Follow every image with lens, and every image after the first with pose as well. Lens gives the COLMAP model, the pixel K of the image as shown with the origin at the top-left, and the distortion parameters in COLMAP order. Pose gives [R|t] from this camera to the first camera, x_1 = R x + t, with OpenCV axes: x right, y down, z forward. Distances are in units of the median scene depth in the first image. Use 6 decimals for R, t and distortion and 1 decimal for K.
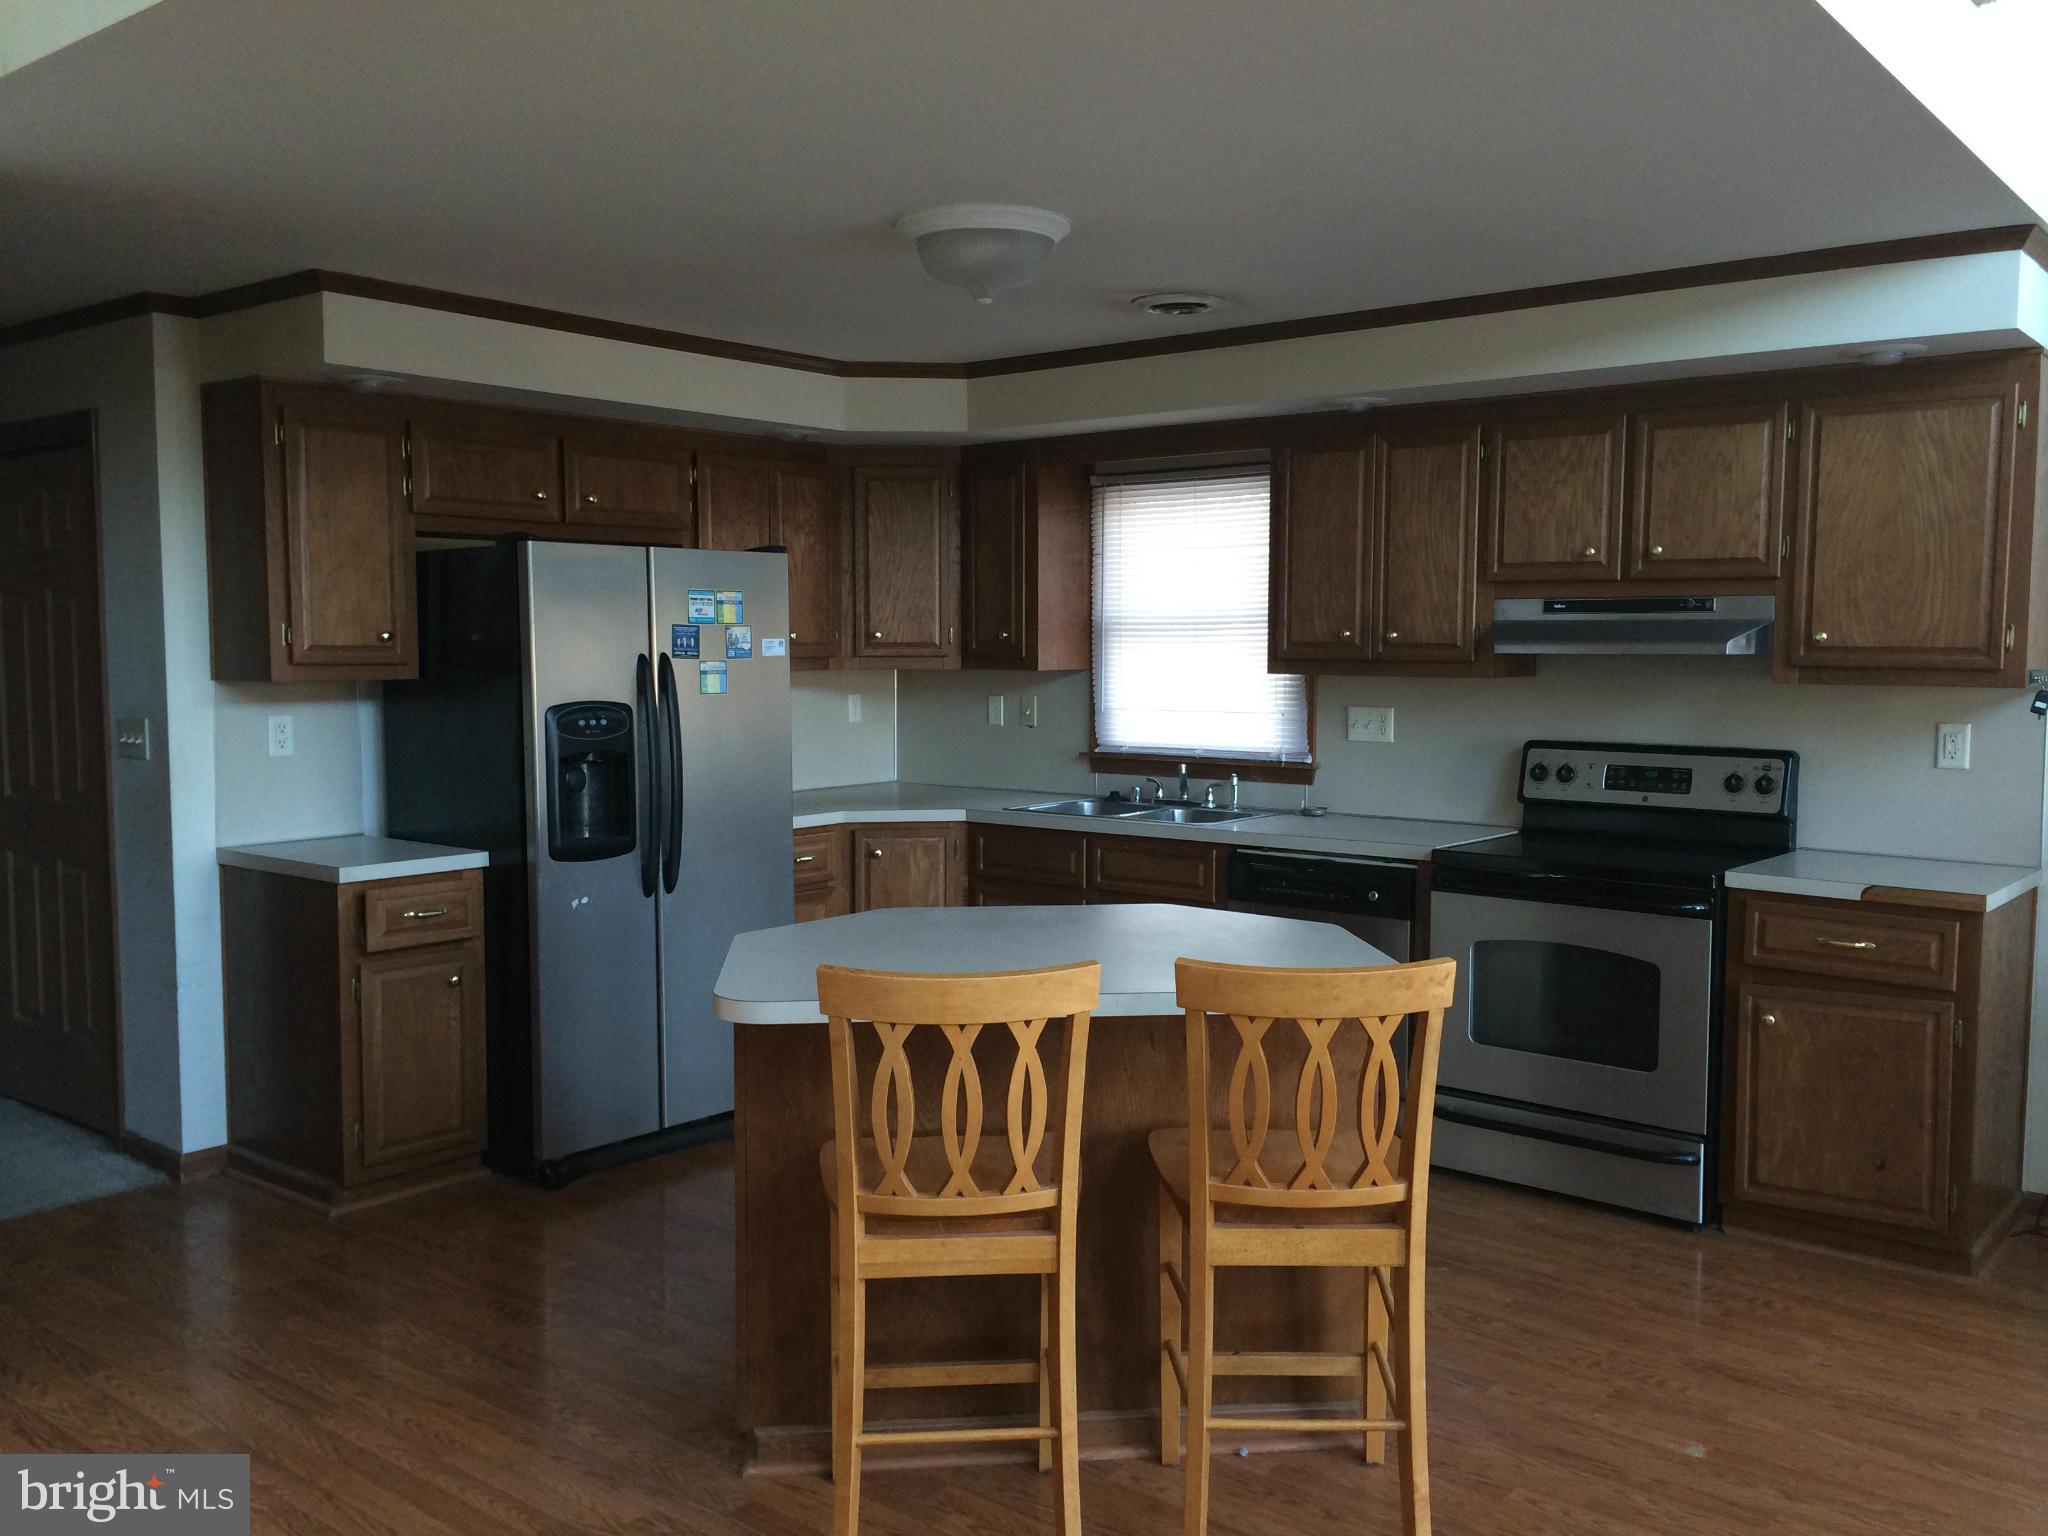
lens RADIAL K [[1748.8, 0, 1028.6], [0, 1748.8, 772.4], [0, 0, 1]] dist [0.070837, -0.063144]
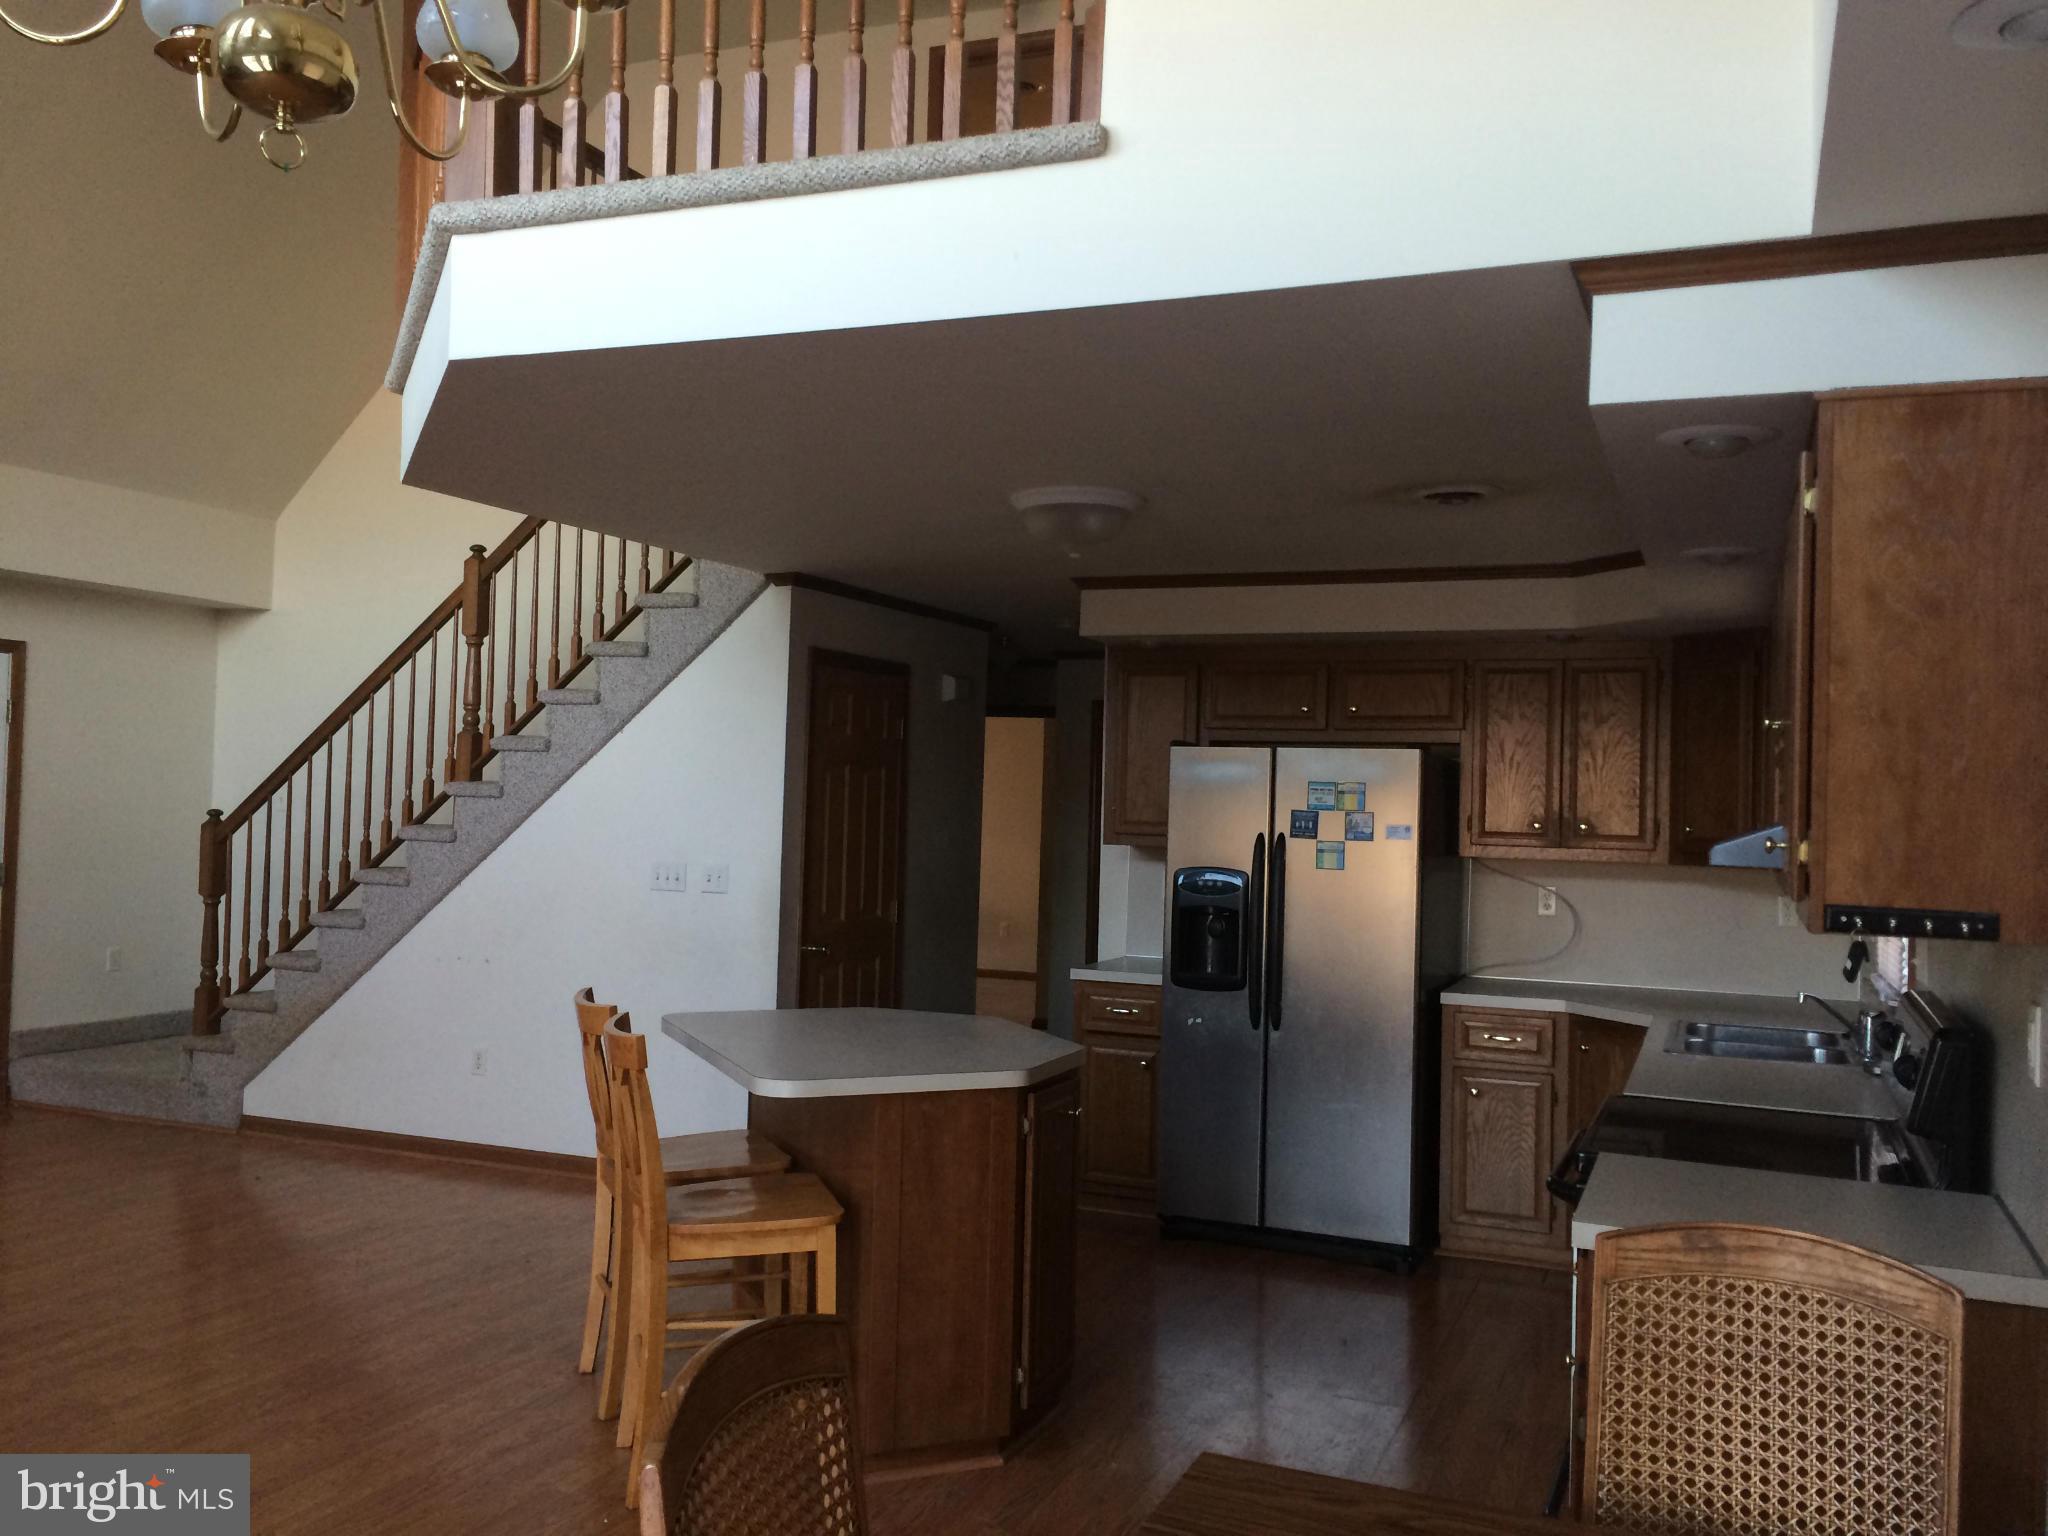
lens RADIAL K [[1729.9, 0, 1031.0], [0, 1729.9, 768.8], [0, 0, 1]] dist [0.107893, -0.126741]
pose [[0.288733, -0.012071, -0.957333, 0.945243], [-0.101882, 0.993855, -0.043259, -0.043875], [0.951973, 0.110026, 0.285730, 0.498593]]
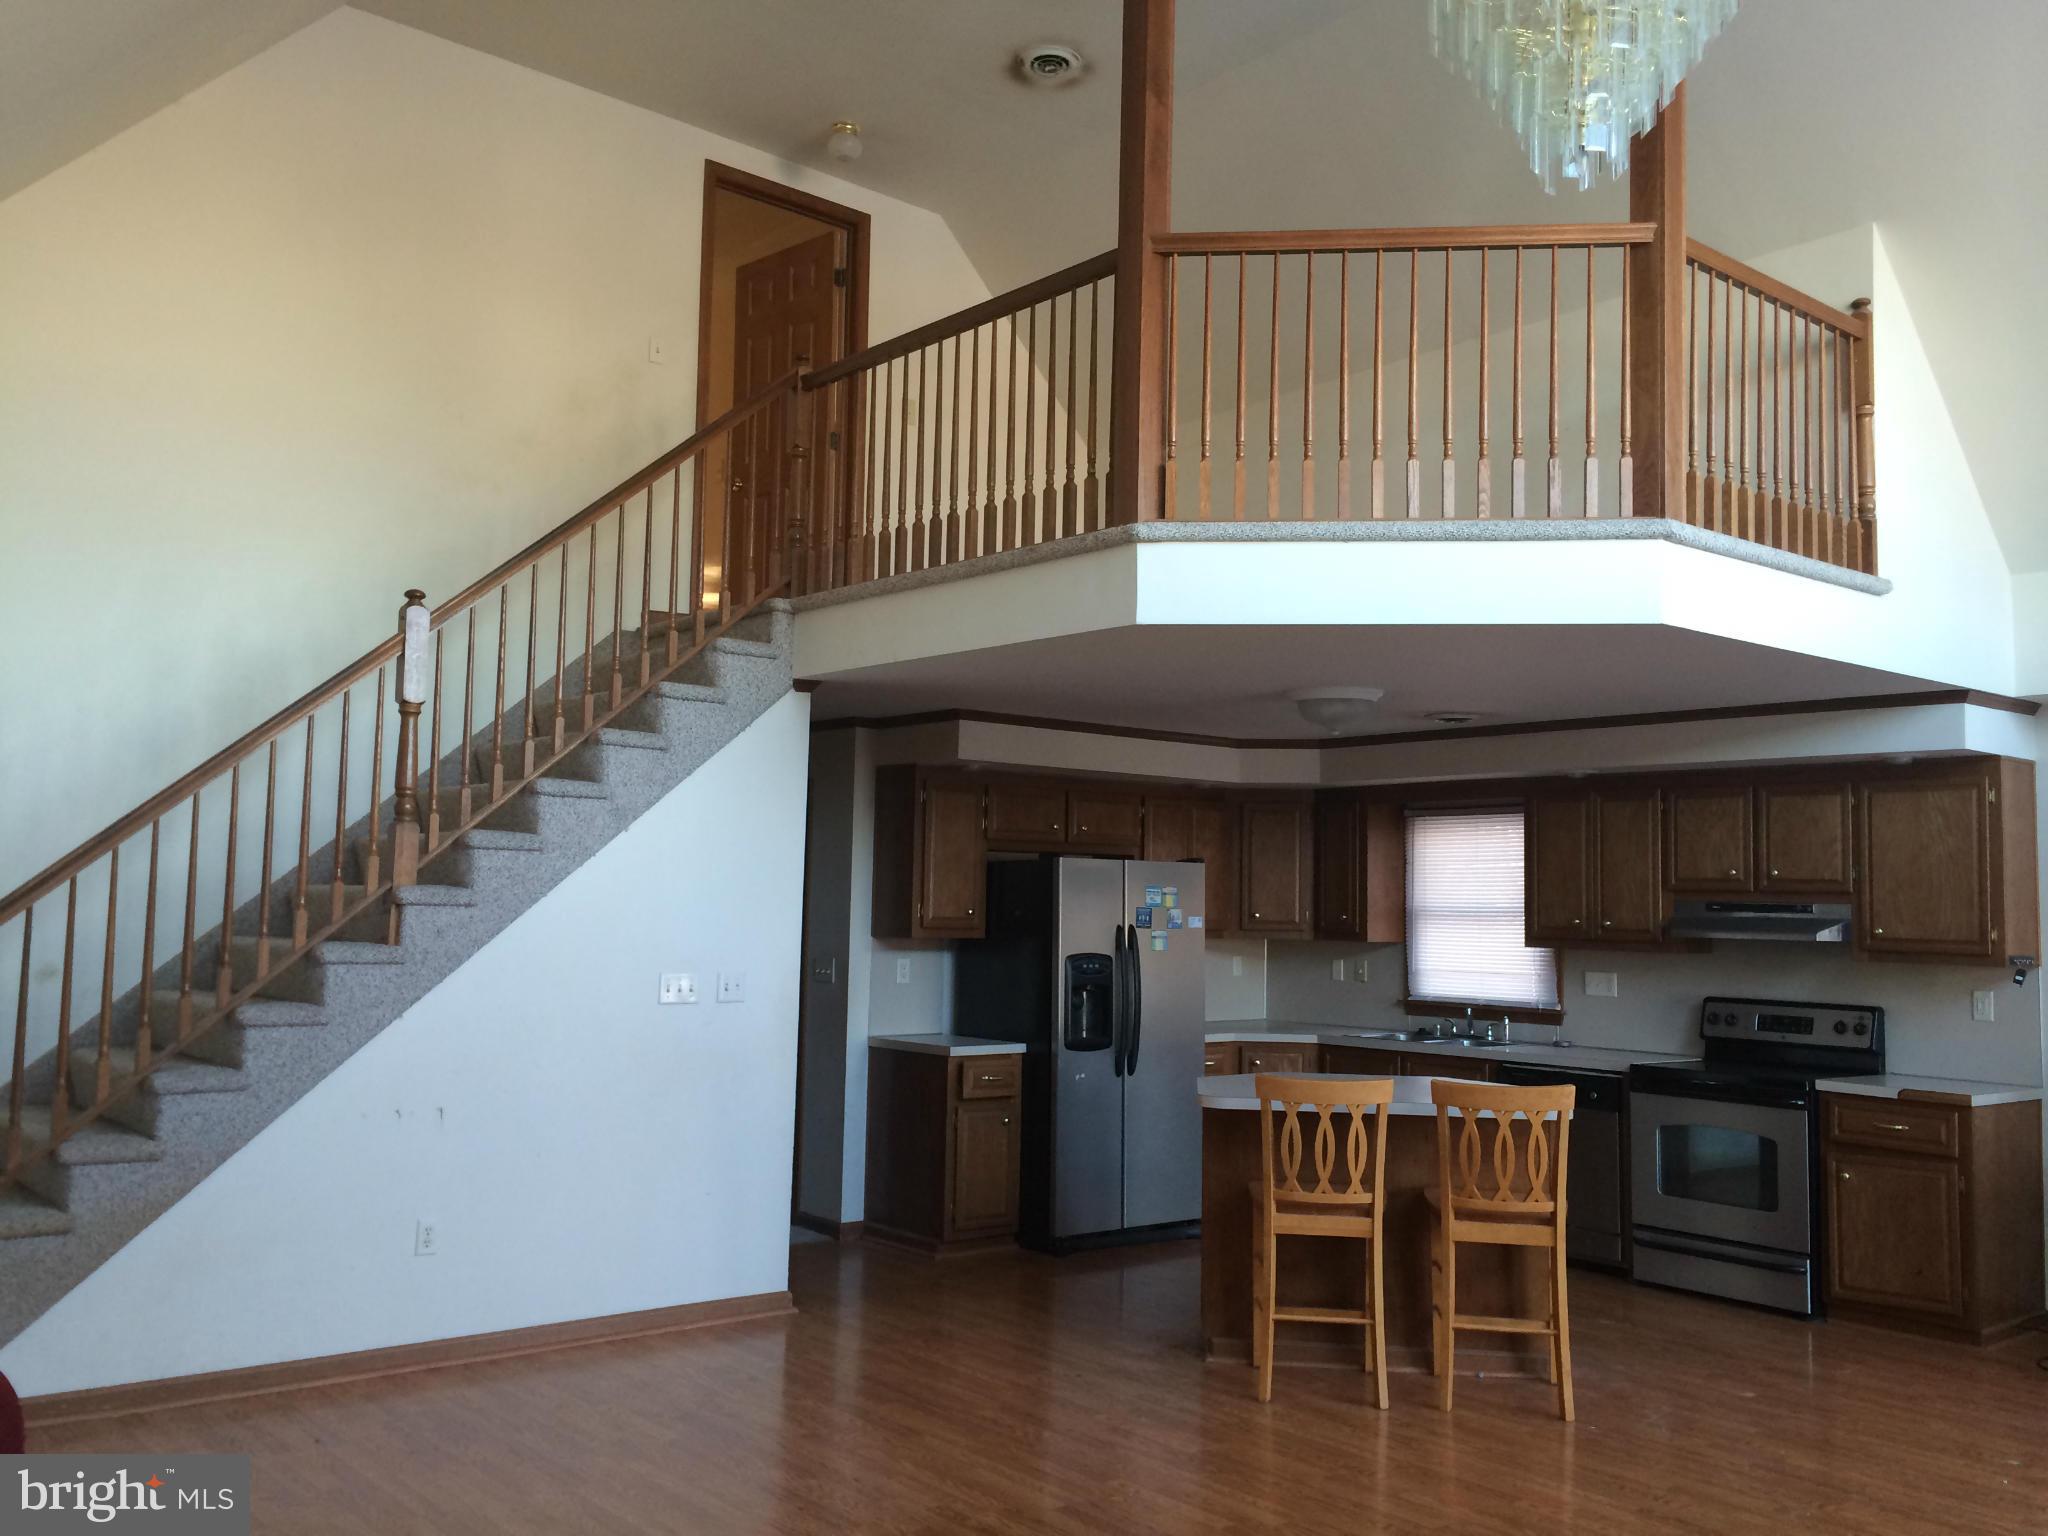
lens RADIAL K [[1748.8, 0, 1028.6], [0, 1748.8, 772.4], [0, 0, 1]] dist [0.070837, -0.063144]
pose [[0.981917, 0.002820, -0.189291, 0.005542], [-0.032498, 0.987557, -0.153864, 0.046804], [0.186502, 0.157233, 0.969791, -0.636883]]
